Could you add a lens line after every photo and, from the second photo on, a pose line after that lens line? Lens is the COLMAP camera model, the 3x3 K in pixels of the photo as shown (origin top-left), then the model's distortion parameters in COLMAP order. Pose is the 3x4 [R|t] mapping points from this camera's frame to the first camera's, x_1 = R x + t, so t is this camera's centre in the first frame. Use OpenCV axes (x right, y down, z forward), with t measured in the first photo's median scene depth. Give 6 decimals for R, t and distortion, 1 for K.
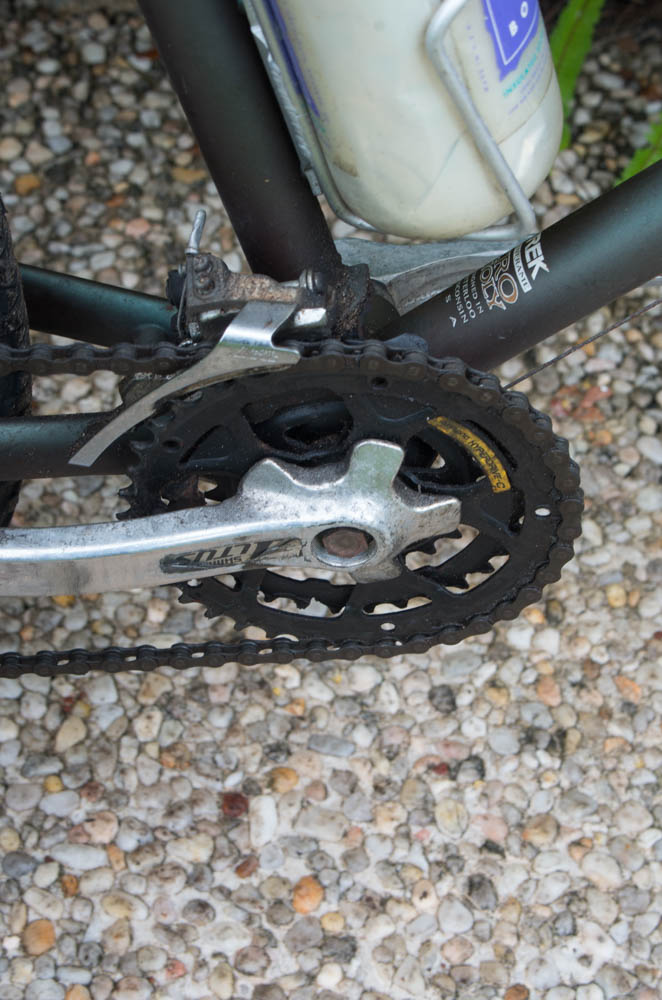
lens RADIAL K [[1762.4, 0, 331.0], [0, 1762.4, 500.0], [0, 0, 1]] dist [0.054105, 0.117327]
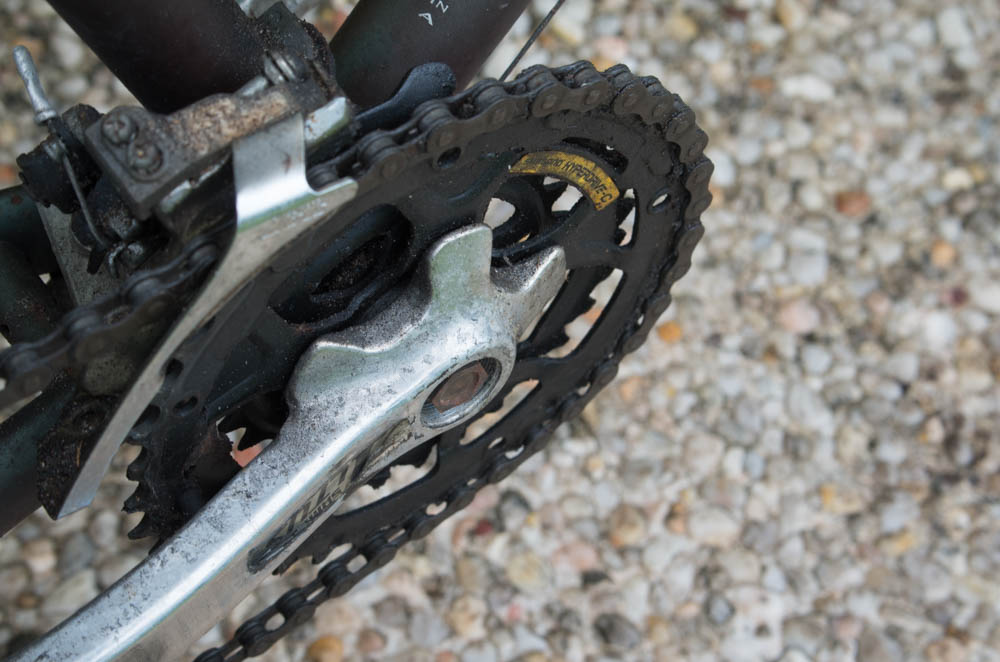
lens RADIAL K [[1762.4, 0, 500.0], [0, 1762.4, 331.0], [0, 0, 1]] dist [0.054105, 0.117327]
pose [[0.805637, -0.517783, 0.287836, -0.119911], [0.471243, 0.854566, 0.218281, -0.098657], [-0.358997, -0.040214, 0.932472, 0.270456]]
